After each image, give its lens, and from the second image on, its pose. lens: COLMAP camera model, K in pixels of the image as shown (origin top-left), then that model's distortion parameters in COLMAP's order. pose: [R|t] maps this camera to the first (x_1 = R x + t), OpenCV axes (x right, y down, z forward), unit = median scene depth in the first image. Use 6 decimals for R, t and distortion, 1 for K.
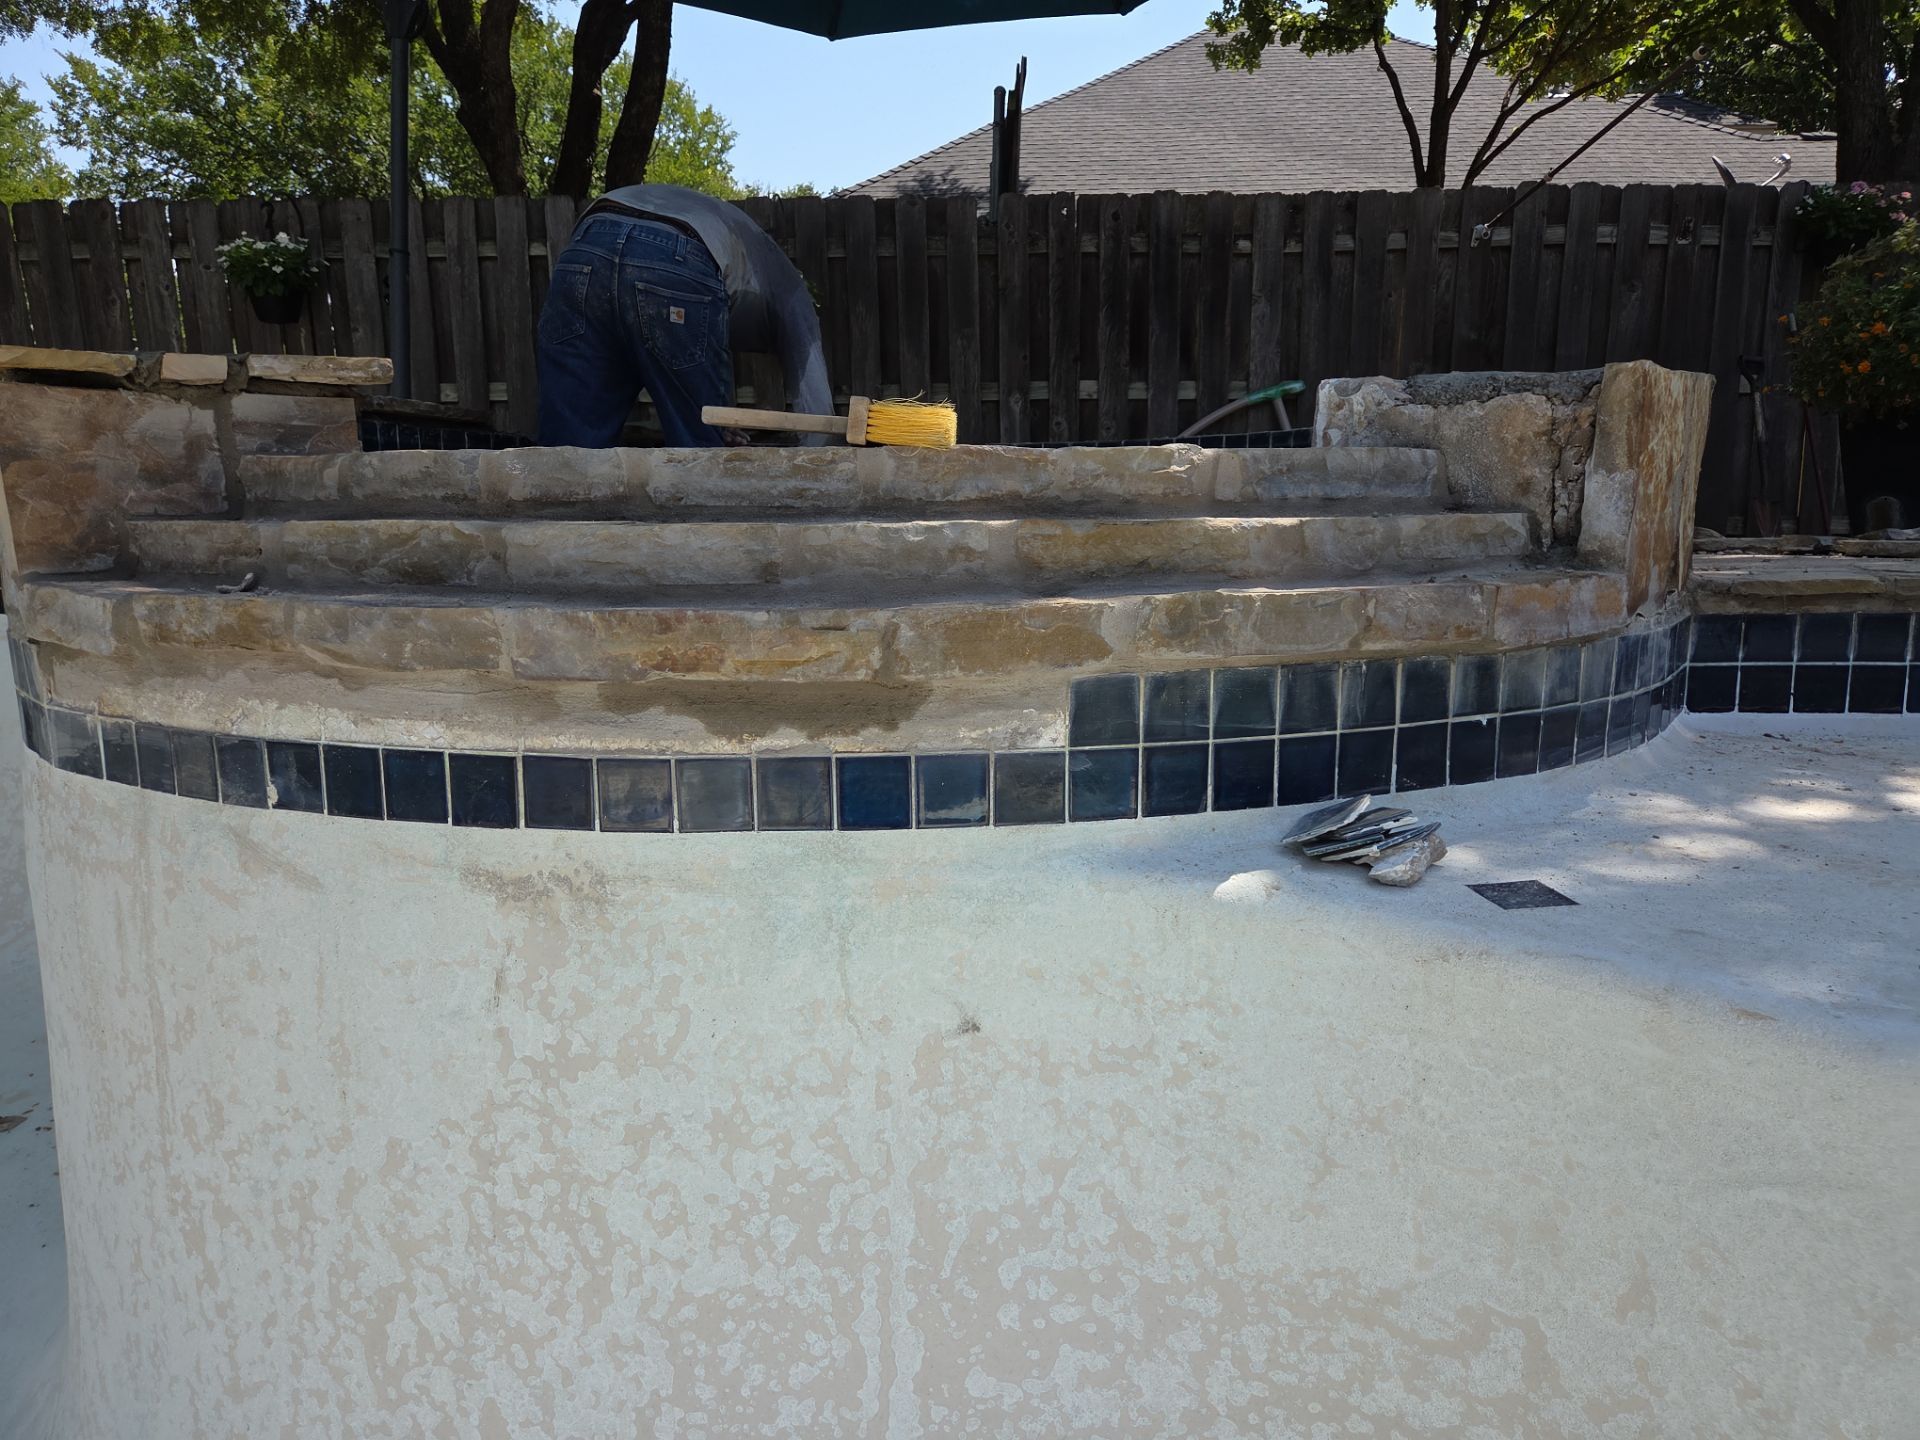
lens RADIAL K [[1248.8, 0, 1006.7], [0, 1248.8, 722.7], [0, 0, 1]] dist [0.058040, -0.047963]
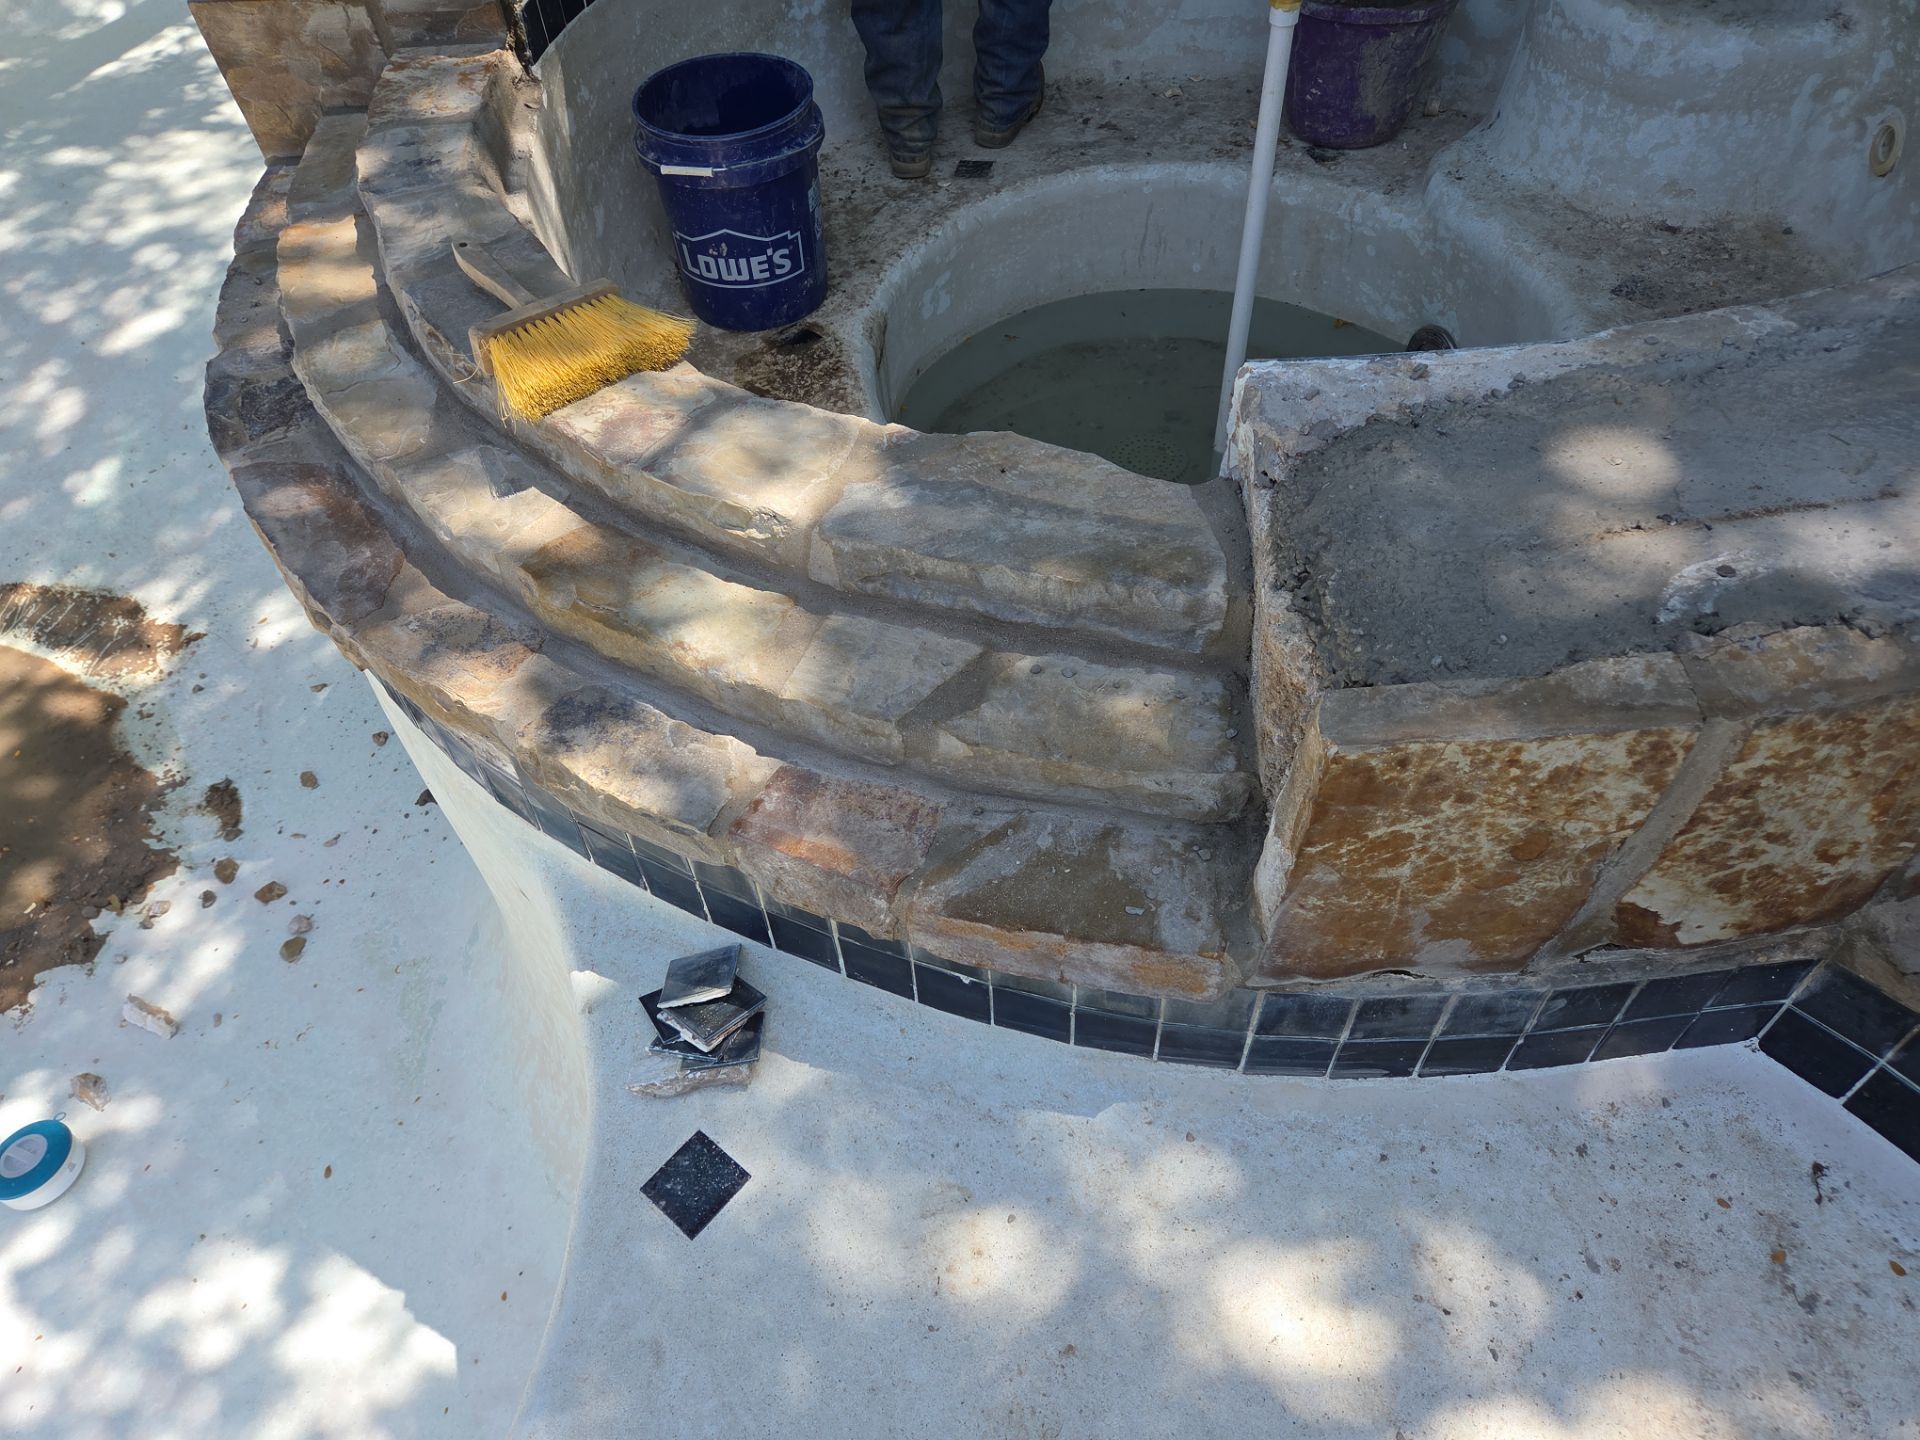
lens RADIAL K [[1248.8, 0, 970.5], [0, 1248.8, 723.7], [0, 0, 1]] dist [0.058040, -0.047963]
pose [[0.664768, 0.553553, -0.501659, 0.741182], [-0.100344, 0.731599, 0.674310, -0.712185], [0.740280, -0.397921, 0.541890, 0.672255]]
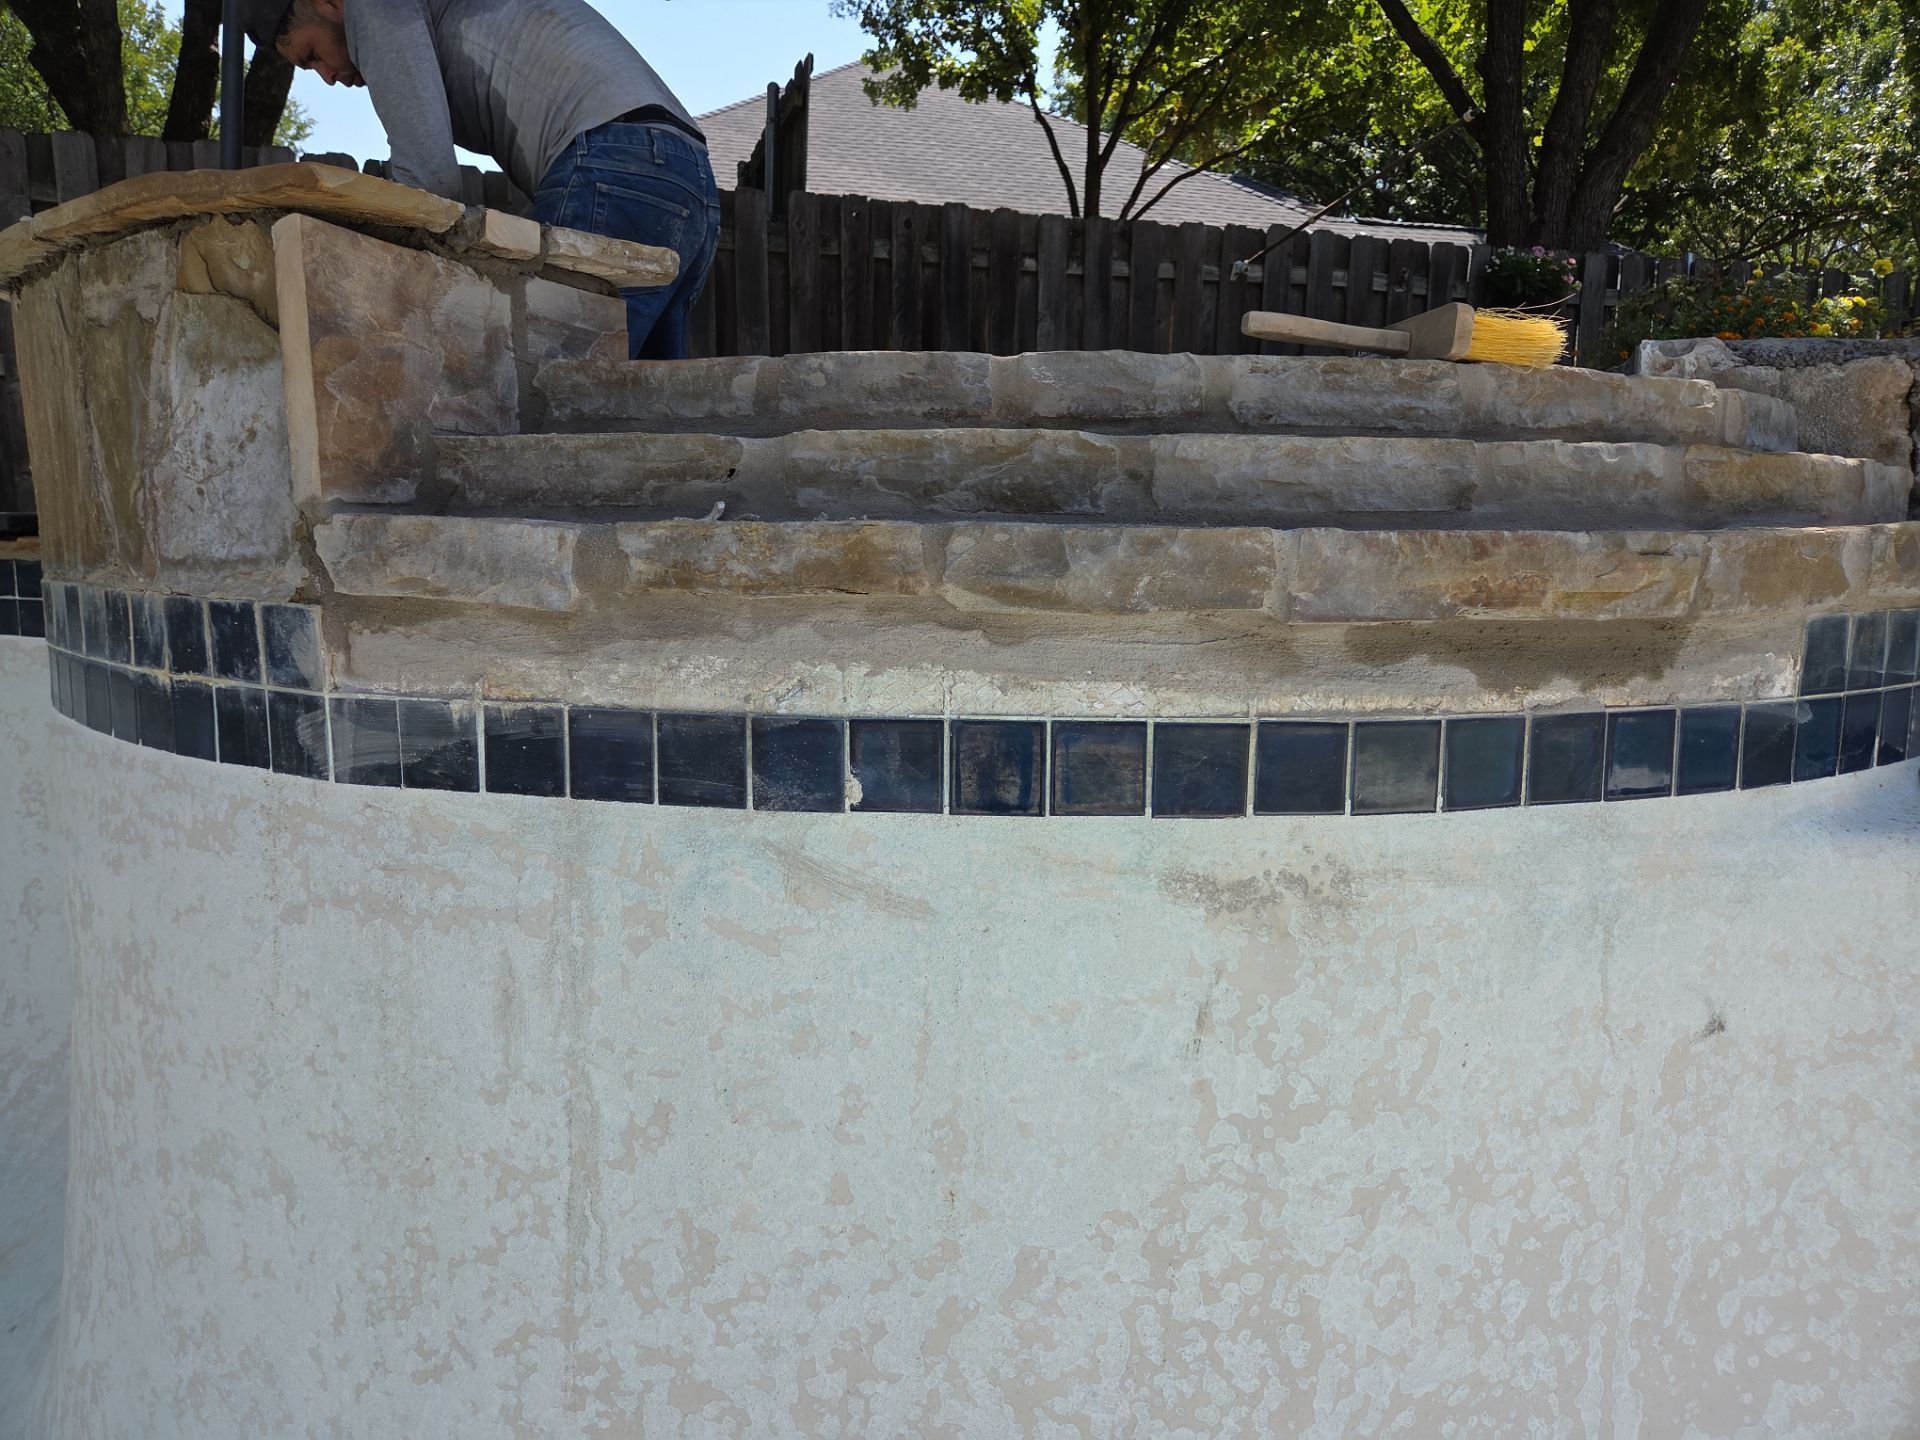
lens RADIAL K [[1248.8, 0, 972.5], [0, 1248.8, 703.6], [0, 0, 1]] dist [0.058040, -0.047963]
pose [[0.961088, -0.024919, 0.275115, -0.702672], [0.035422, 0.998818, -0.033273, 0.031386], [-0.273961, 0.041723, 0.960835, 0.278397]]
